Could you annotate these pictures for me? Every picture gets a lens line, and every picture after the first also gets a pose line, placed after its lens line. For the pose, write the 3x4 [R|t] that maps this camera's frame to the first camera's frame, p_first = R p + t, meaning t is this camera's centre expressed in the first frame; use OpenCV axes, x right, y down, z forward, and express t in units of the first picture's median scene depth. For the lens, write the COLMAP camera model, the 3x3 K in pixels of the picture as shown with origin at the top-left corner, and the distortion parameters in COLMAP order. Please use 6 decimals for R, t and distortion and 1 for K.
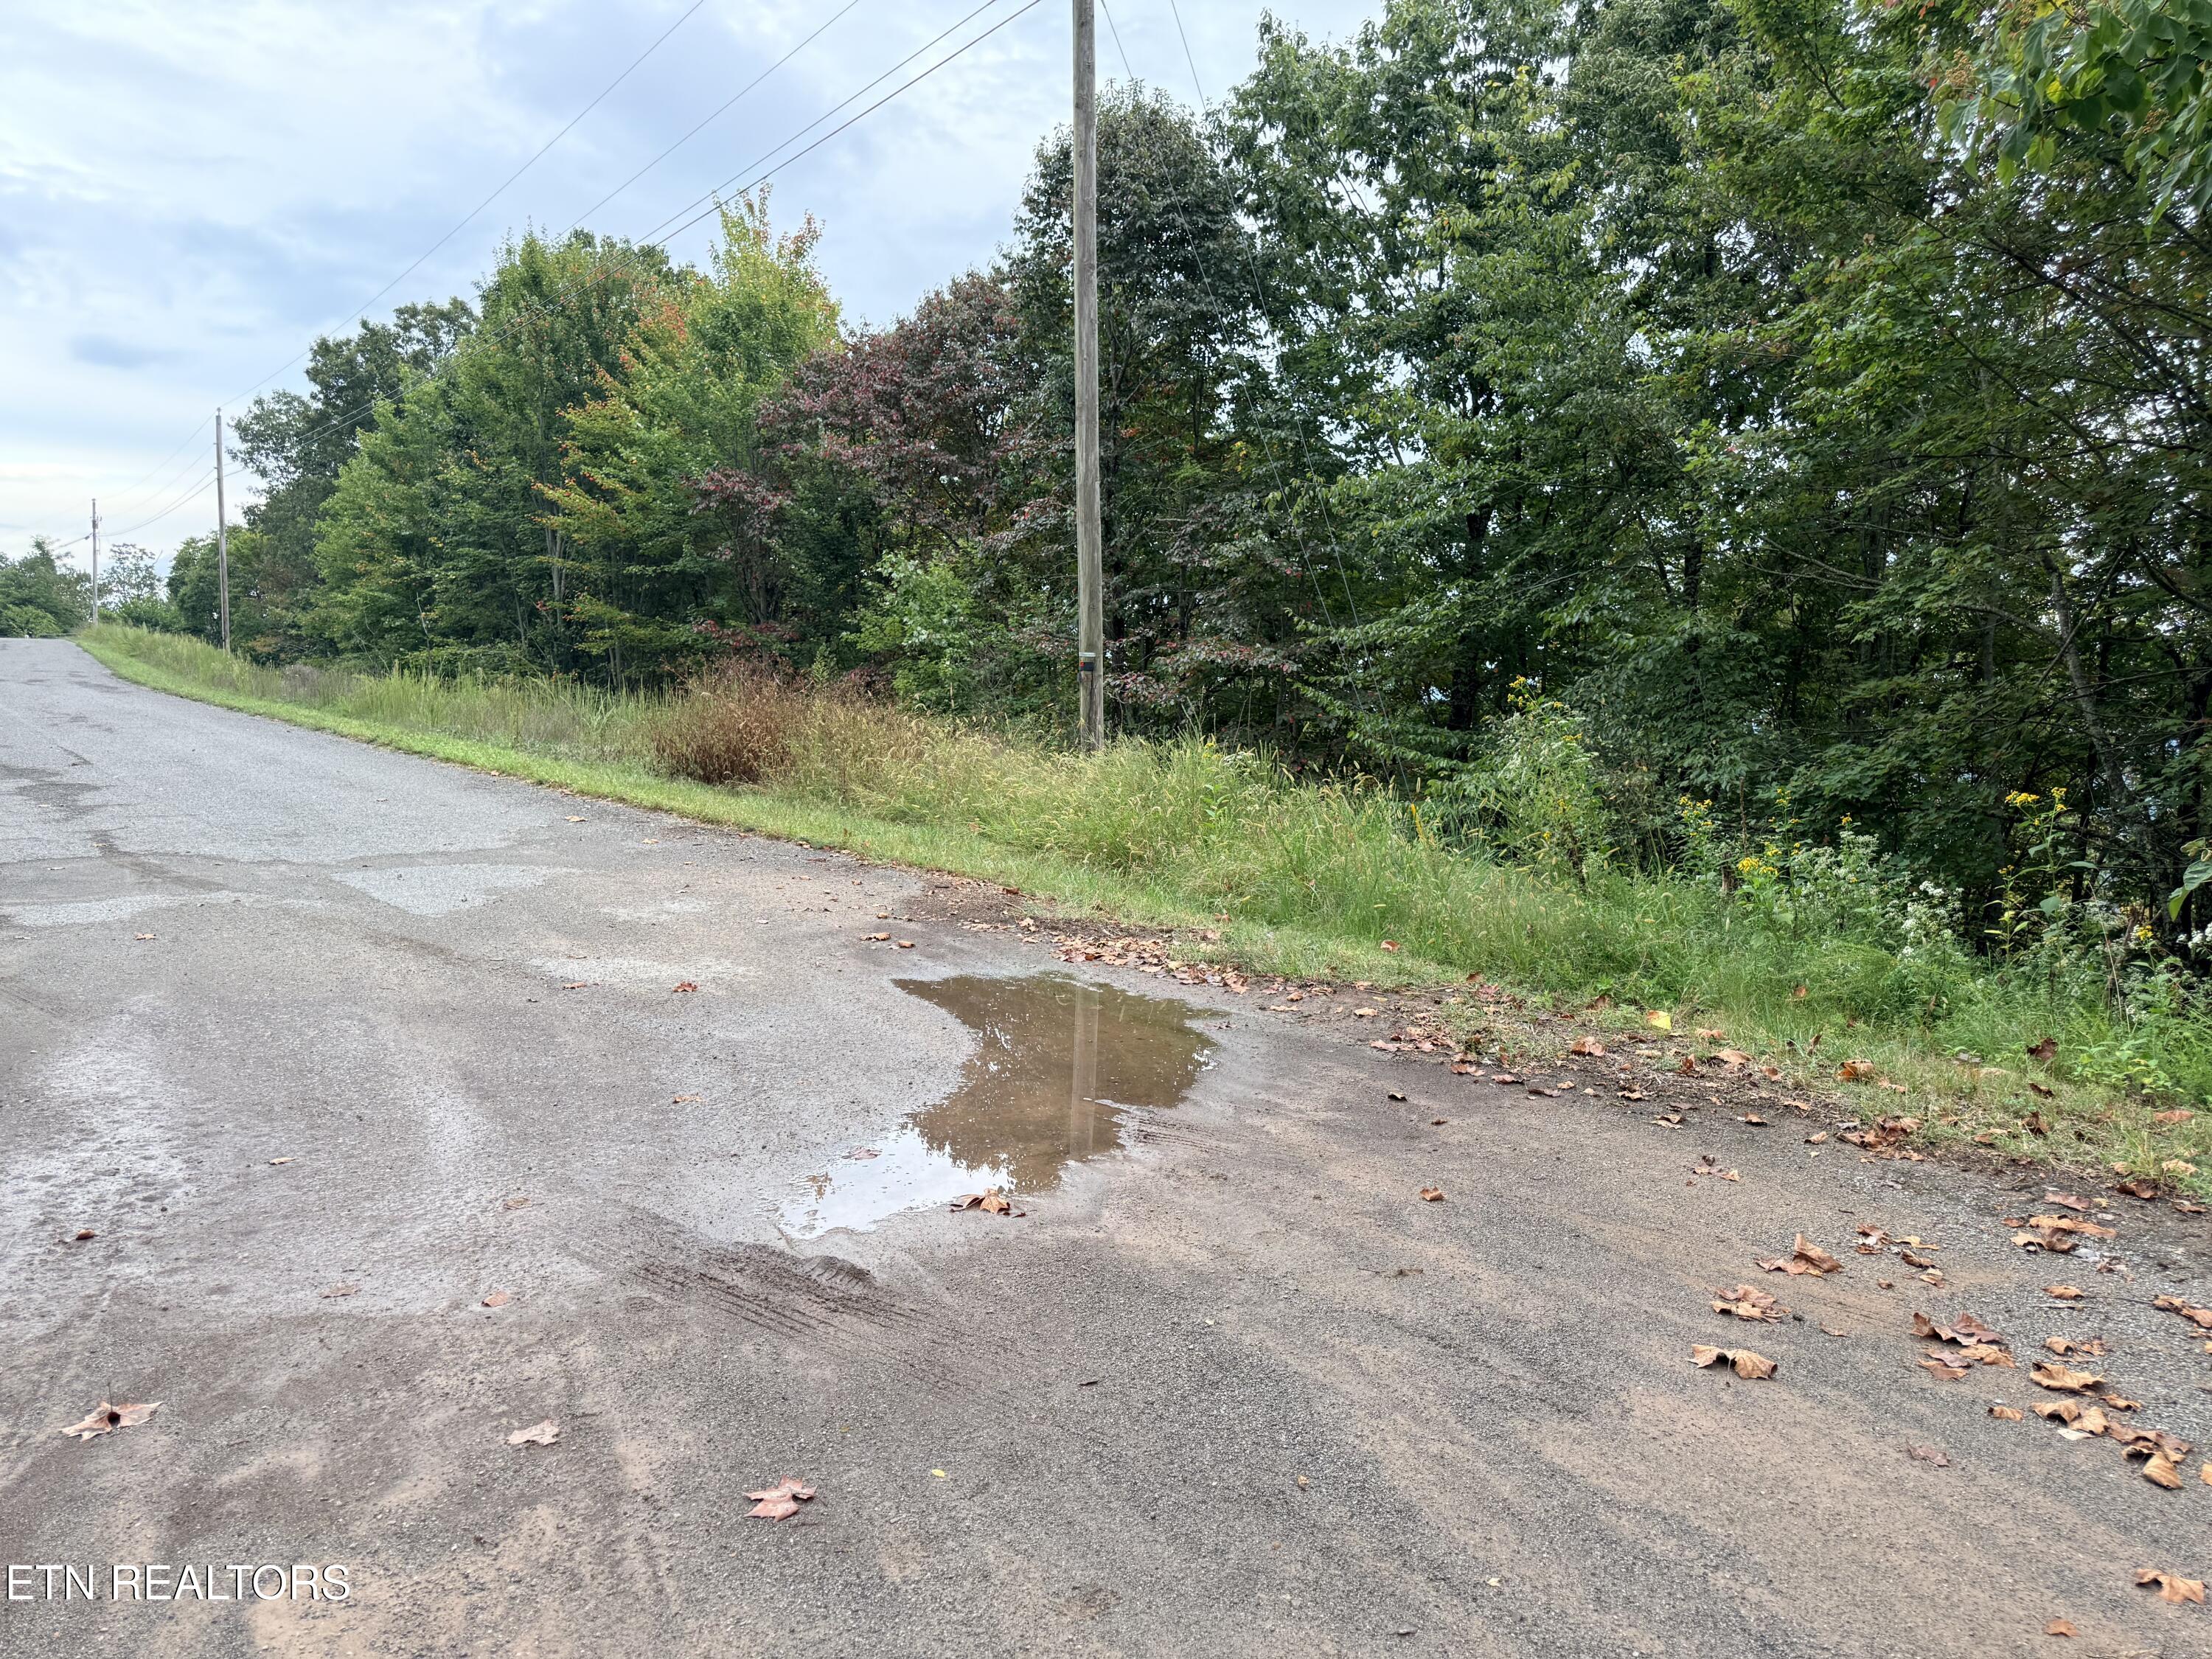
lens RADIAL K [[1553.8, 0, 1108.0], [0, 1553.8, 830.1], [0, 0, 1]] dist [0.000999, -0.004903]
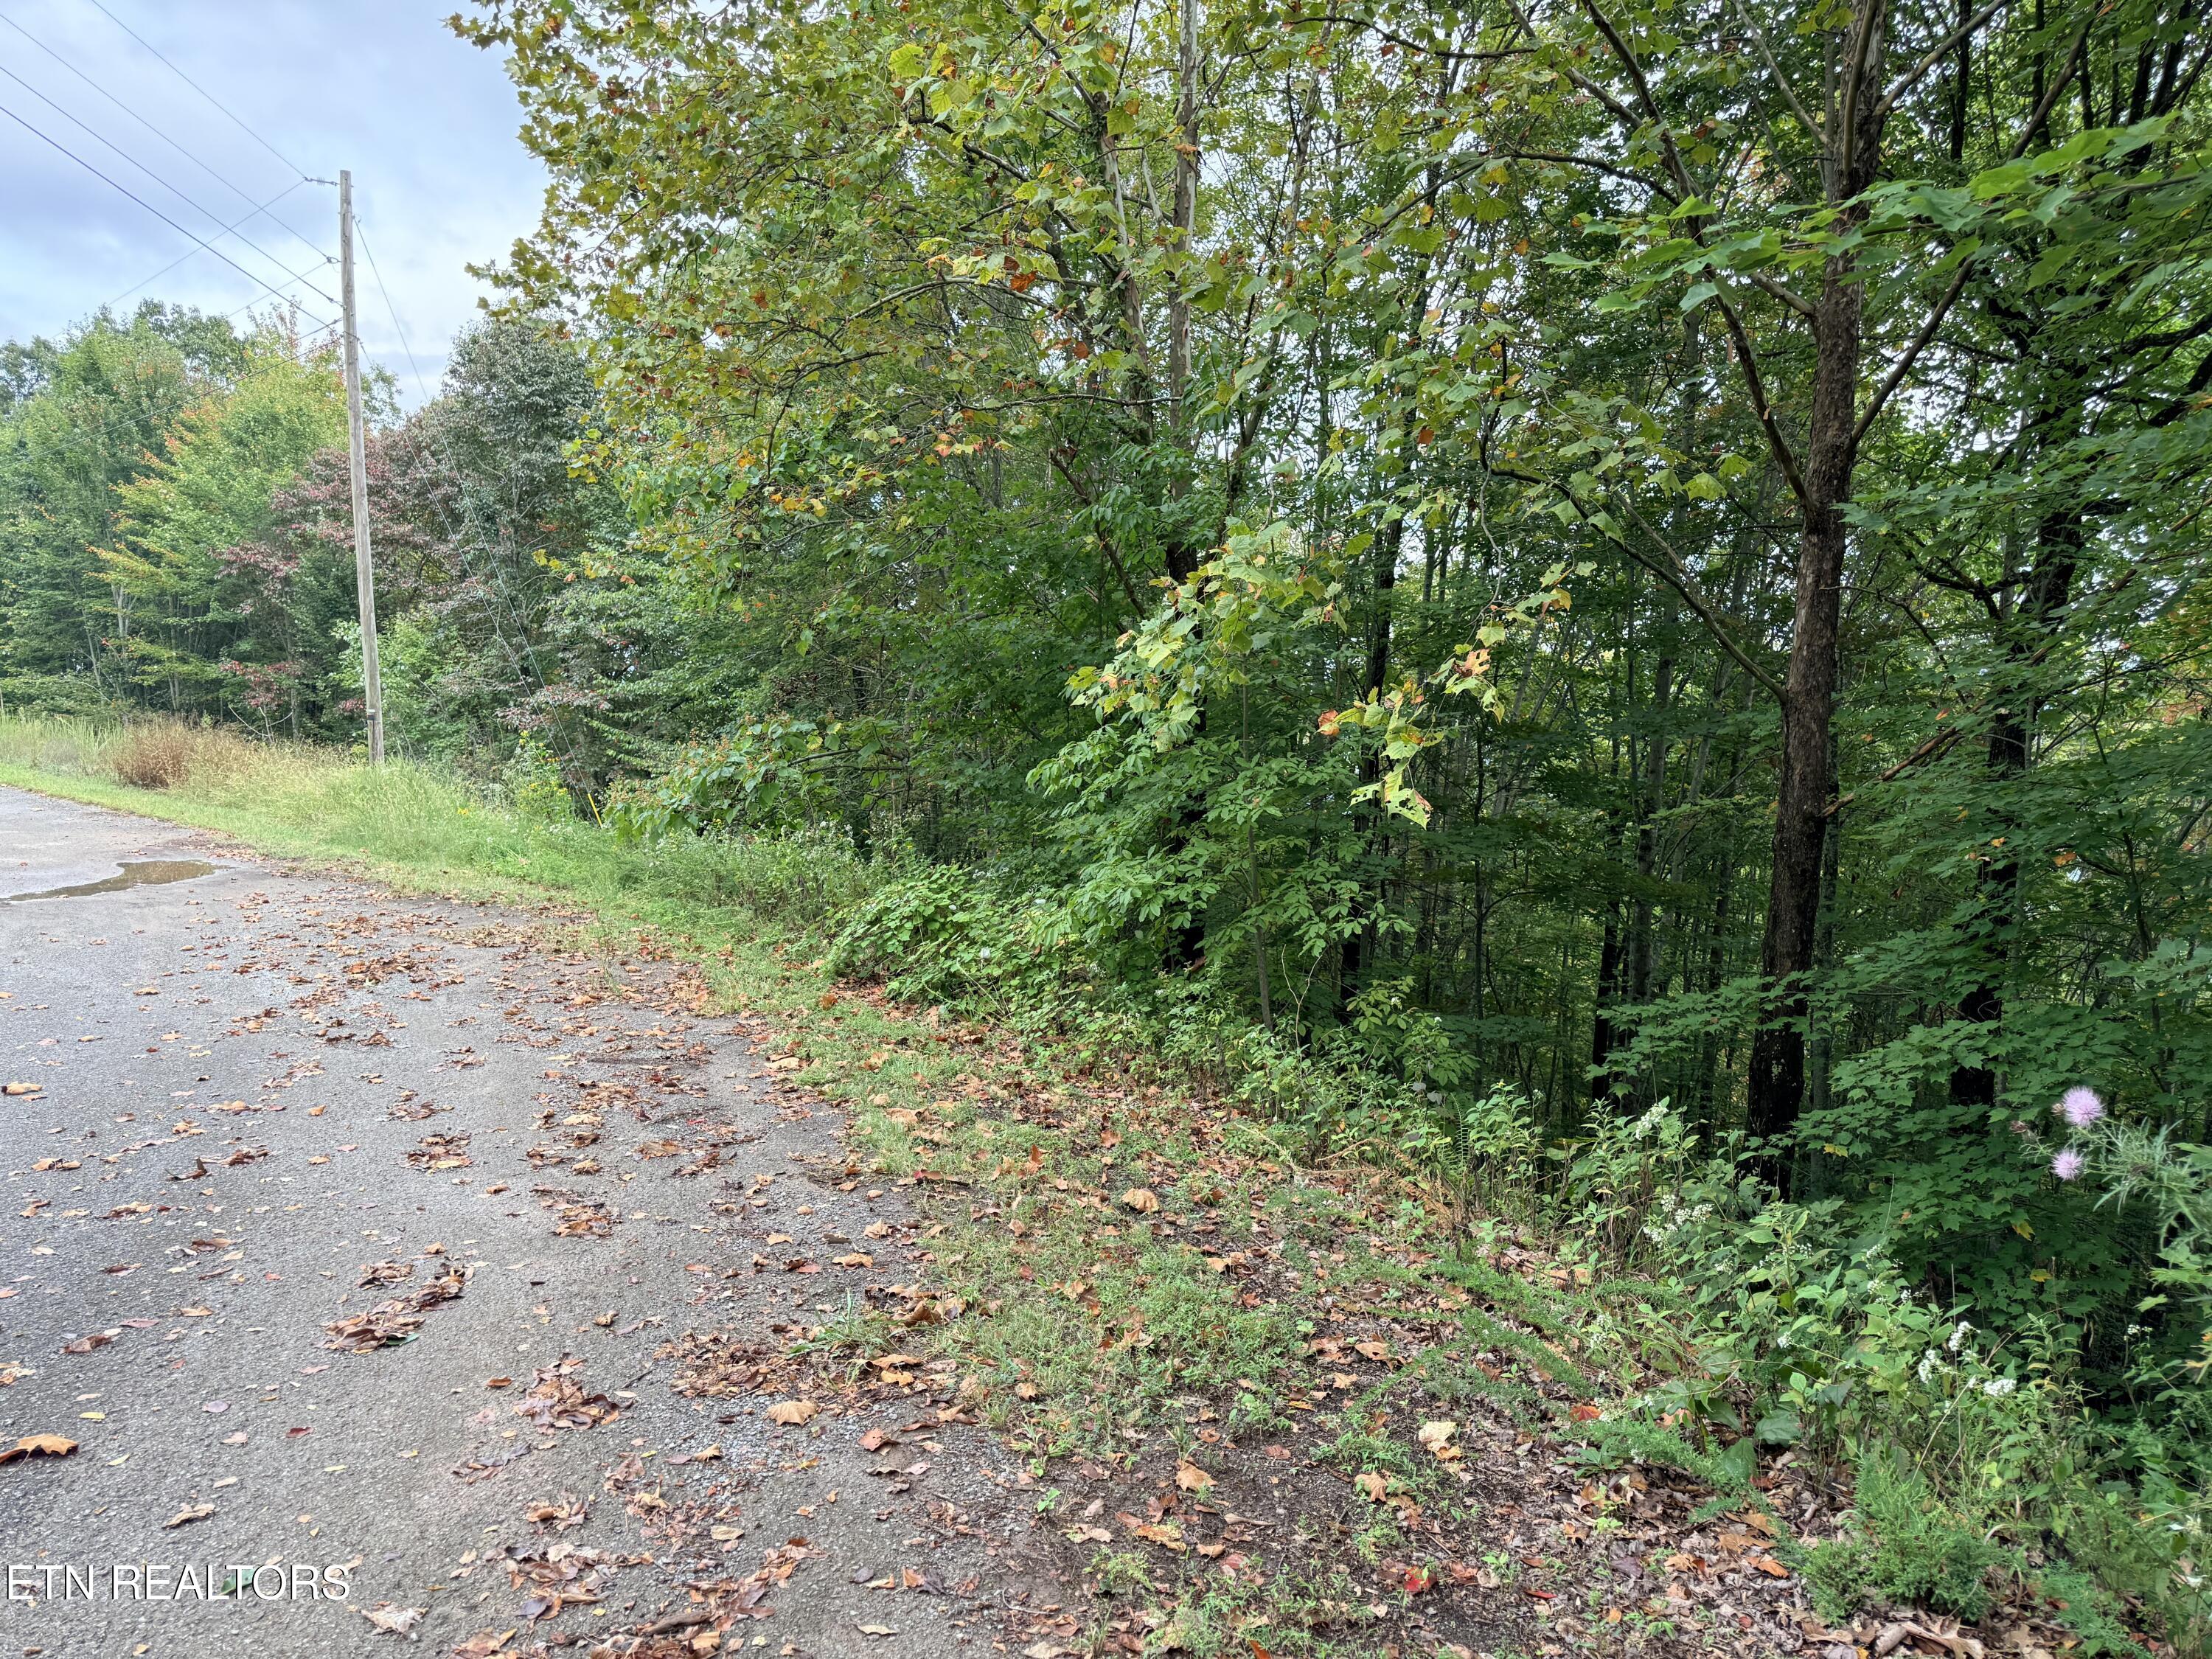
lens RADIAL K [[1553.8, 0, 1104.4], [0, 1553.8, 828.5], [0, 0, 1]] dist [0.000999, -0.004903]
pose [[0.983268, -0.026643, 0.180203, 0.193534], [0.025820, 0.999643, 0.006914, 0.011966], [-0.180323, -0.002146, 0.983605, -0.354121]]
